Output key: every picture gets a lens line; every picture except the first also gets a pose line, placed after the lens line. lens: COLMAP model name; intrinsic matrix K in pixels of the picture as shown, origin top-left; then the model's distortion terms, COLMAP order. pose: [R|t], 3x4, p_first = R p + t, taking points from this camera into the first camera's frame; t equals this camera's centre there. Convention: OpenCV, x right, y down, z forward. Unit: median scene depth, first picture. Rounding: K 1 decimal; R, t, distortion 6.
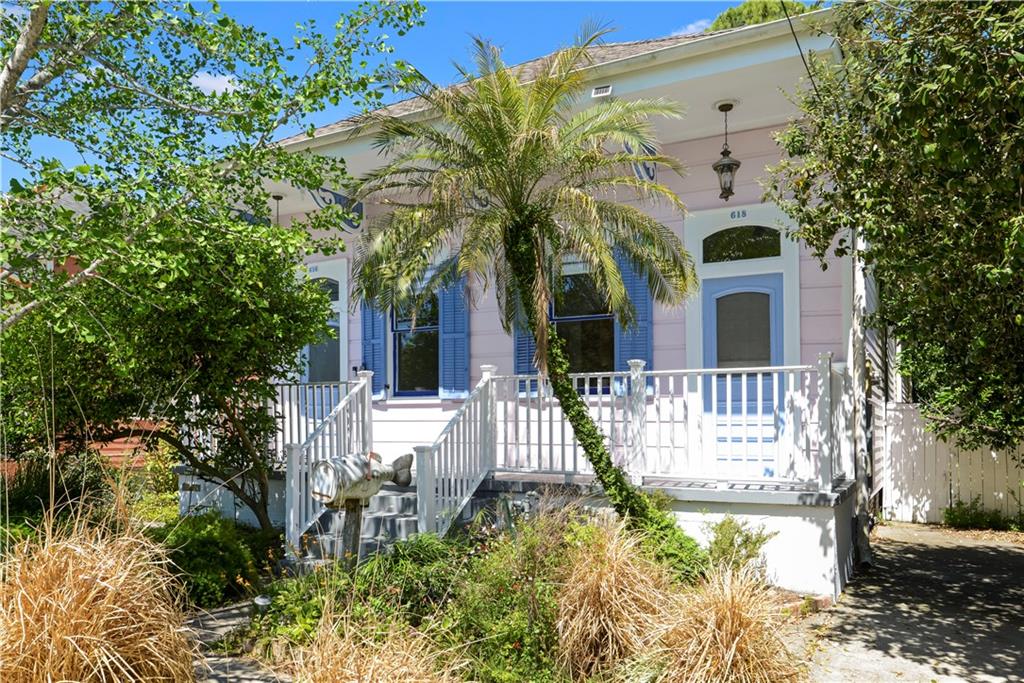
lens RADIAL K [[782.6, 0, 511.9], [0, 782.6, 404.3], [0, 0, 1]] dist [0.014385, 0.001655]
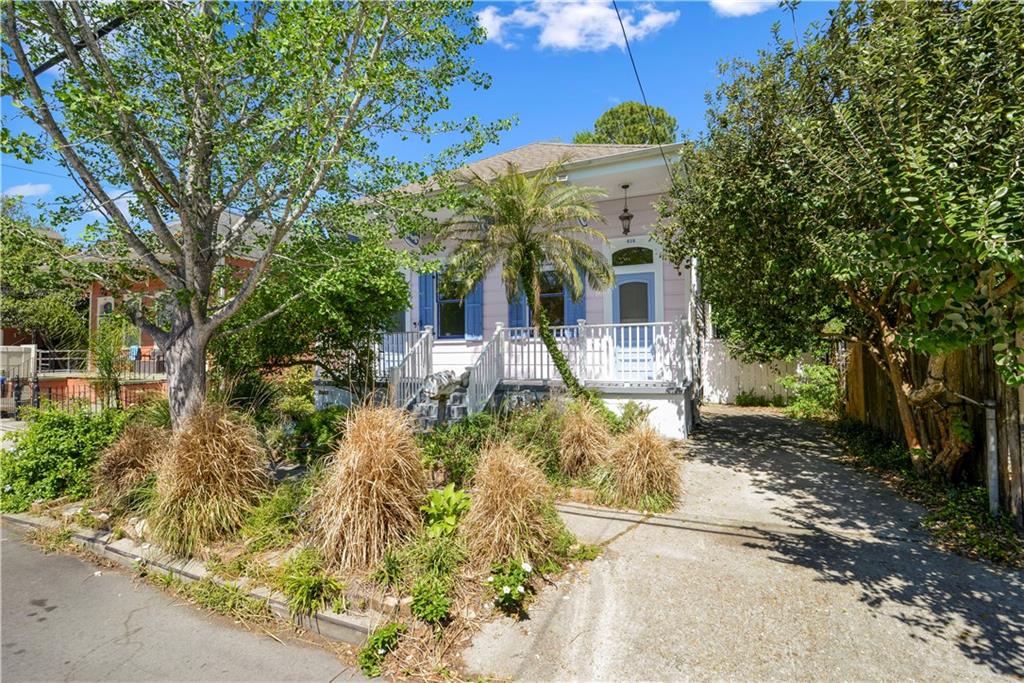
lens RADIAL K [[485.8, 0, 513.3], [0, 485.8, 342.5], [0, 0, 1]] dist [-0.003652, 0.000206]
pose [[0.996864, -0.013139, 0.078038, -0.095436], [0.012706, 0.999901, 0.006046, -0.009721], [-0.078109, -0.005036, 0.996932, -0.155925]]
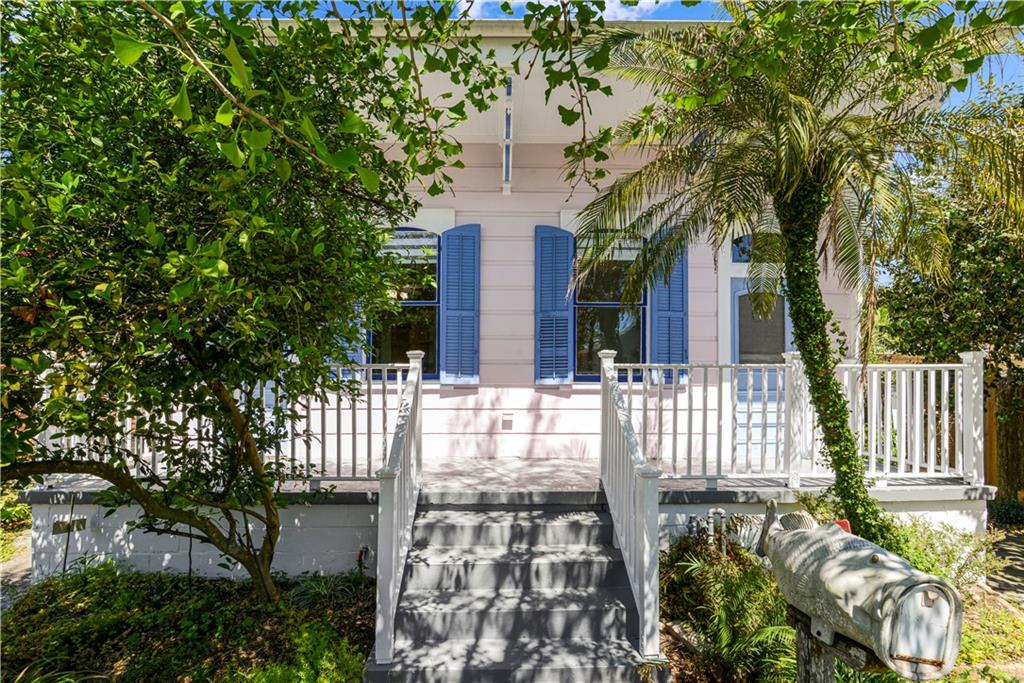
lens RADIAL K [[485.8, 0, 496.2], [0, 485.8, 374.1], [0, 0, 1]] dist [-0.003652, 0.000206]
pose [[0.861225, 0.011744, 0.508089, -0.428750], [-0.011929, 0.999925, -0.002892, -0.023460], [-0.508084, -0.003571, 0.861300, 0.683379]]
